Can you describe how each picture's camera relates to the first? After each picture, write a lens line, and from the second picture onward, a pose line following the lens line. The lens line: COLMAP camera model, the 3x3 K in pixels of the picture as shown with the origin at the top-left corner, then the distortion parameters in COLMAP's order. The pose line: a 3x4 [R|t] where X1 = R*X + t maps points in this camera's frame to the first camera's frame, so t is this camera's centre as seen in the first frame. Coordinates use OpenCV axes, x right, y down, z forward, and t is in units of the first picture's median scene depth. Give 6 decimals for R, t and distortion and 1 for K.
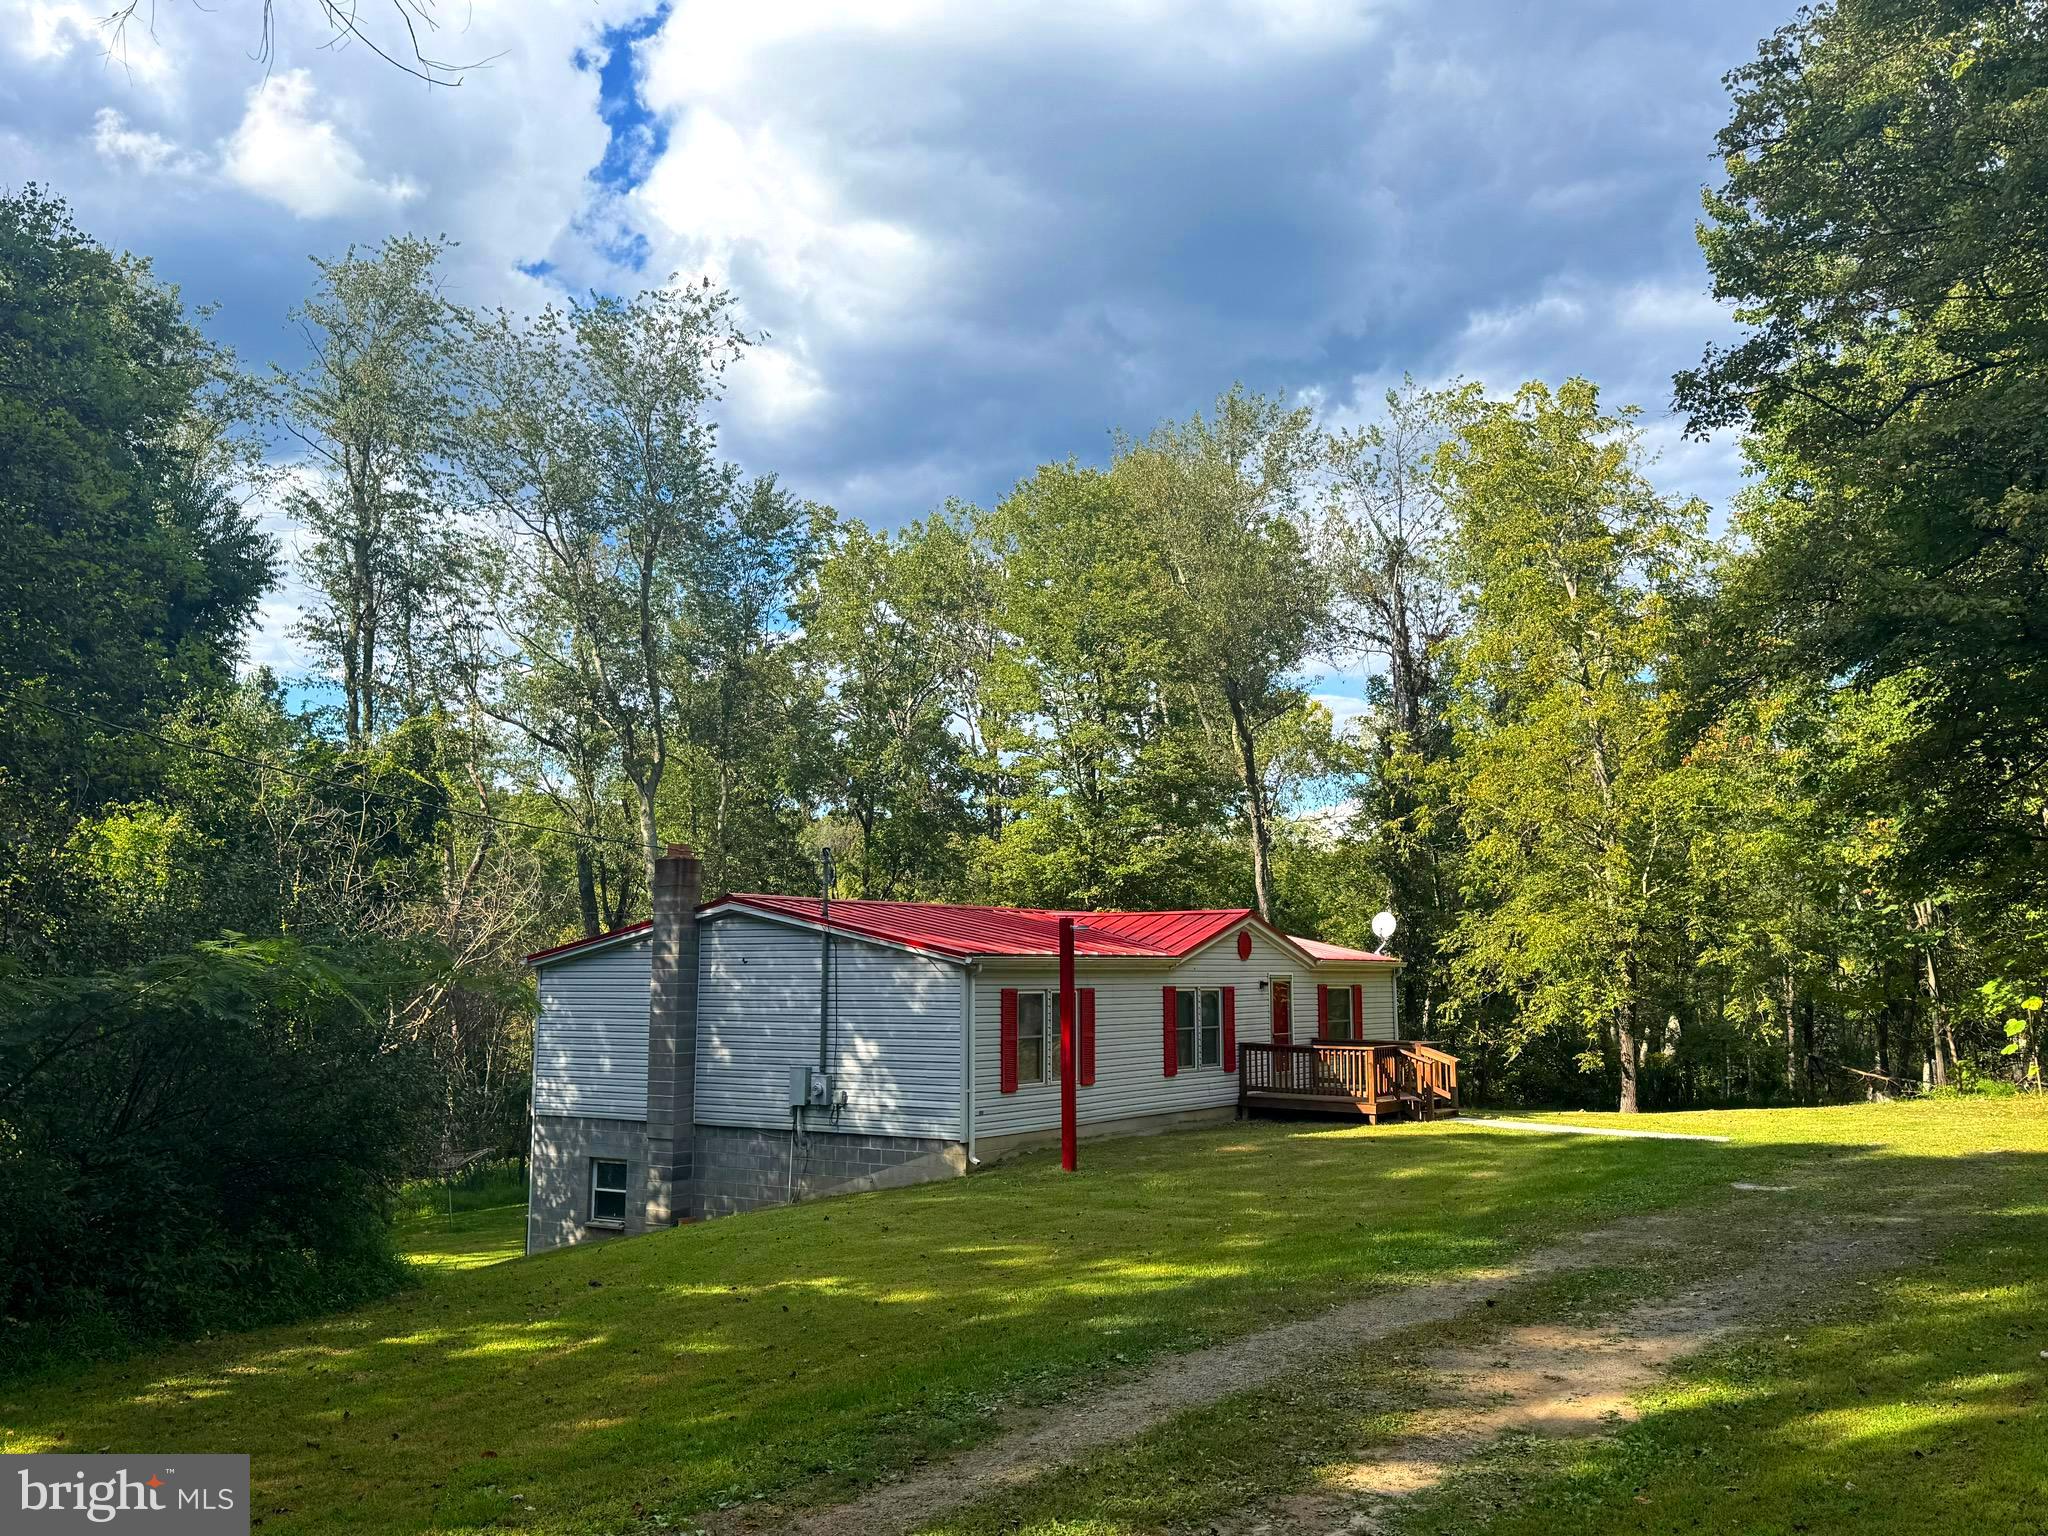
lens RADIAL K [[1764.8, 0, 1024.0], [0, 1764.8, 768.0], [0, 0, 1]] dist [0.033604, -0.004283]
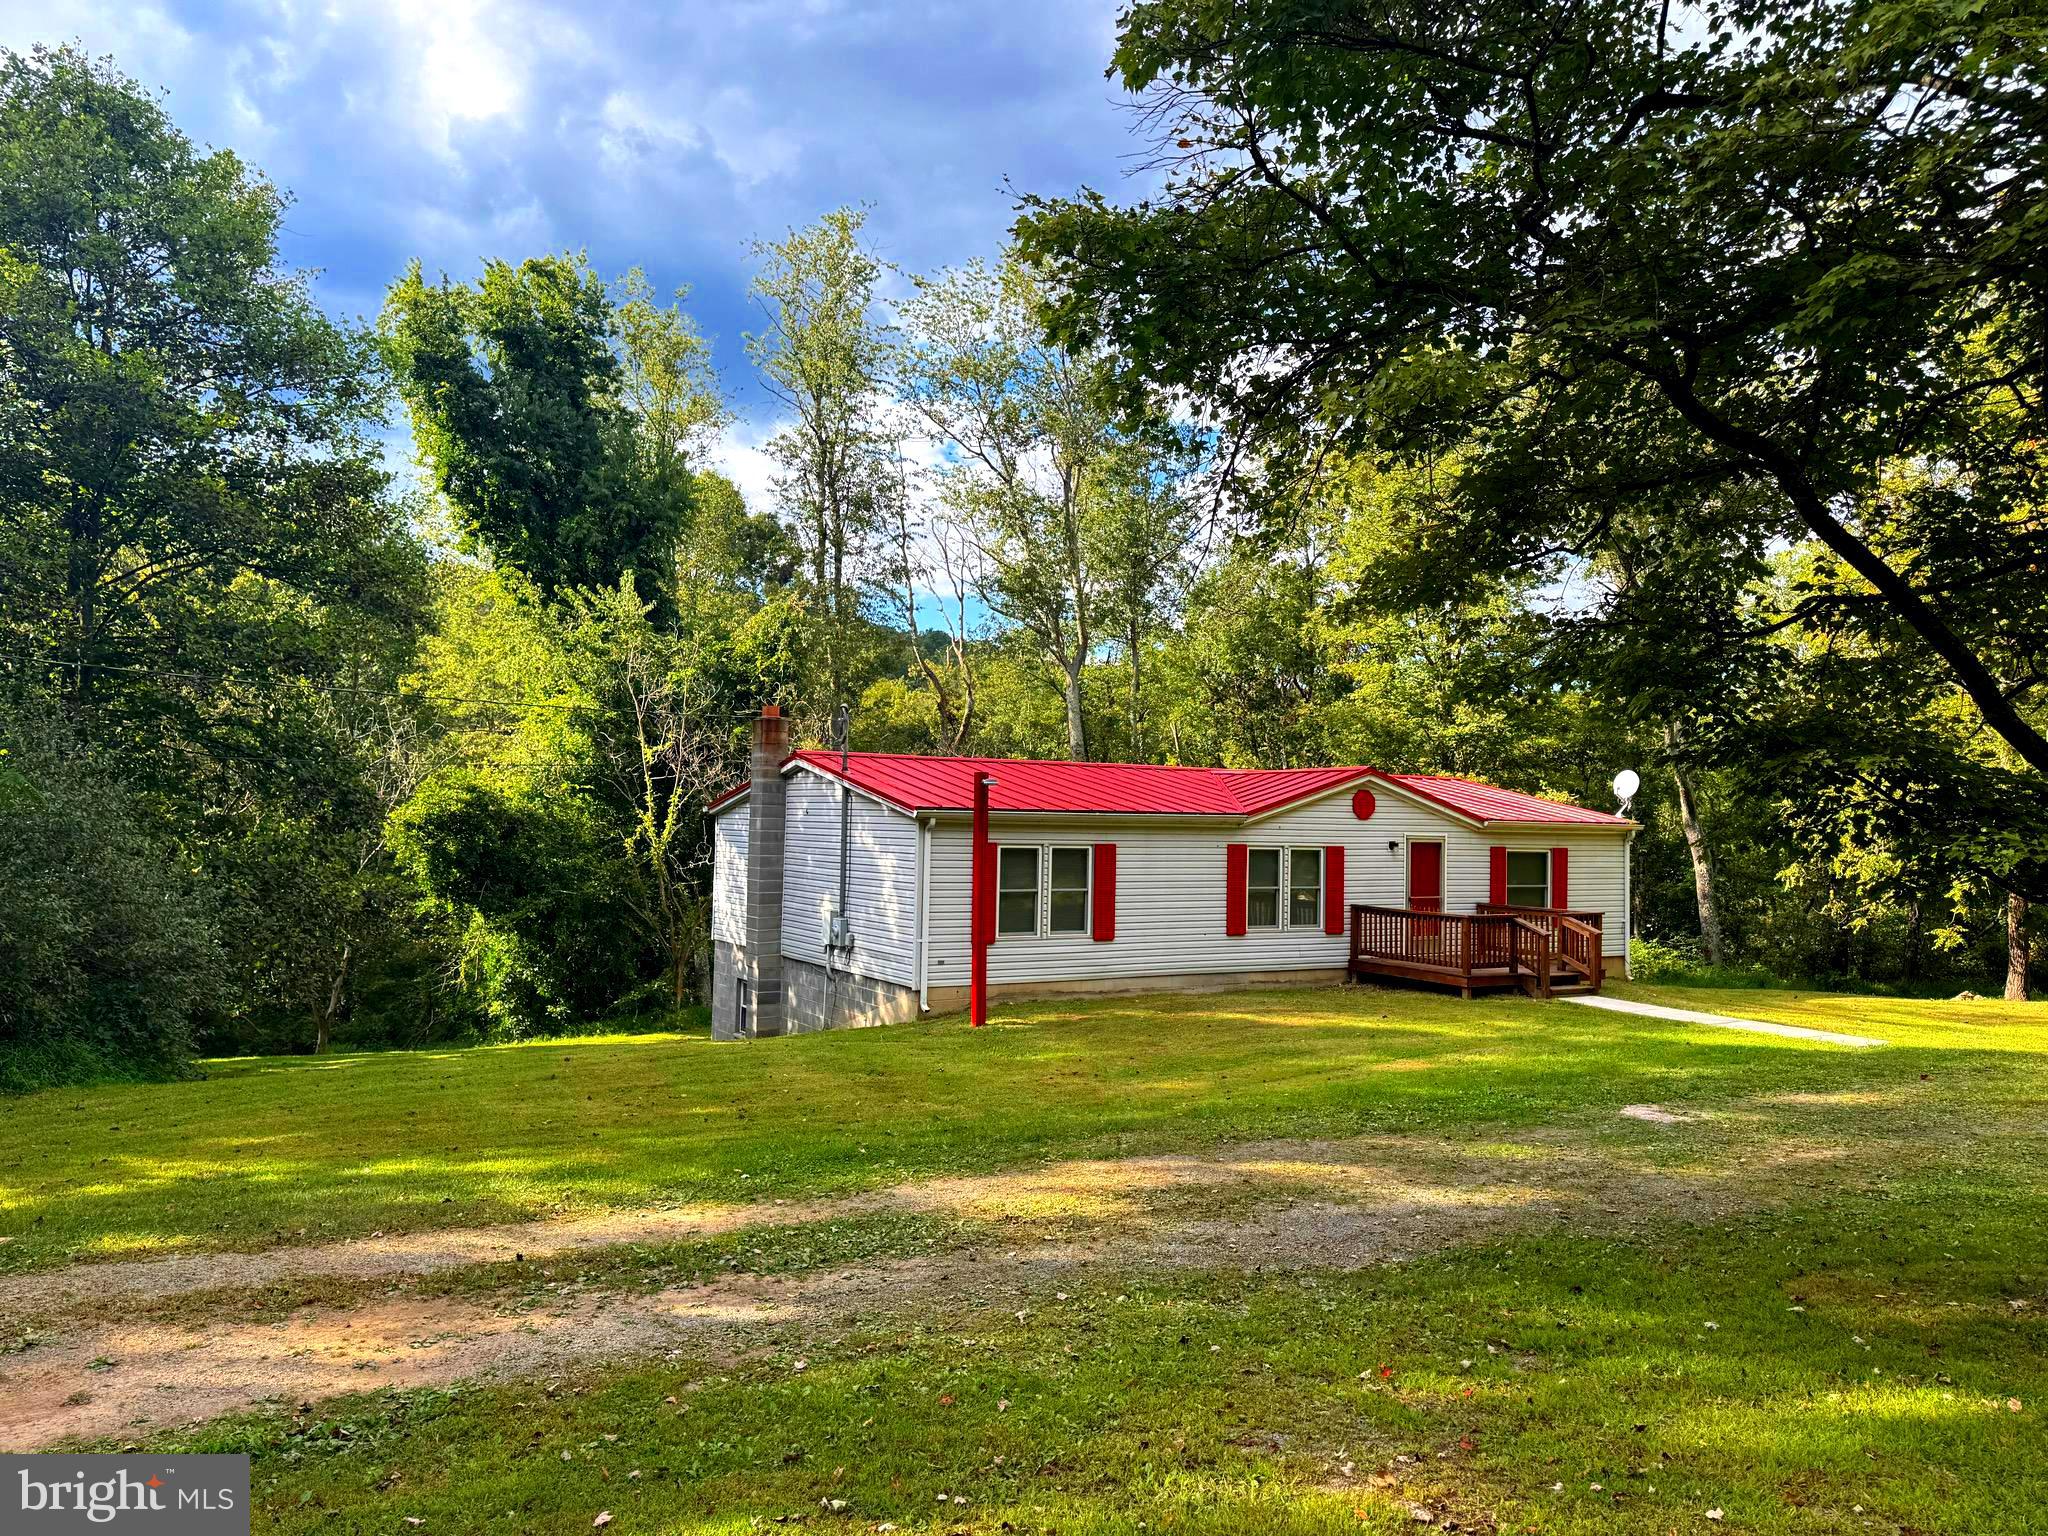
lens RADIAL K [[1437.3, 0, 1024.0], [0, 1437.3, 768.0], [0, 0, 1]] dist [0.051411, -0.140901]
pose [[0.906588, 0.000903, -0.422015, 0.295607], [0.030382, 0.997263, 0.067401, 0.023610], [0.420921, -0.073927, 0.904080, 0.225294]]
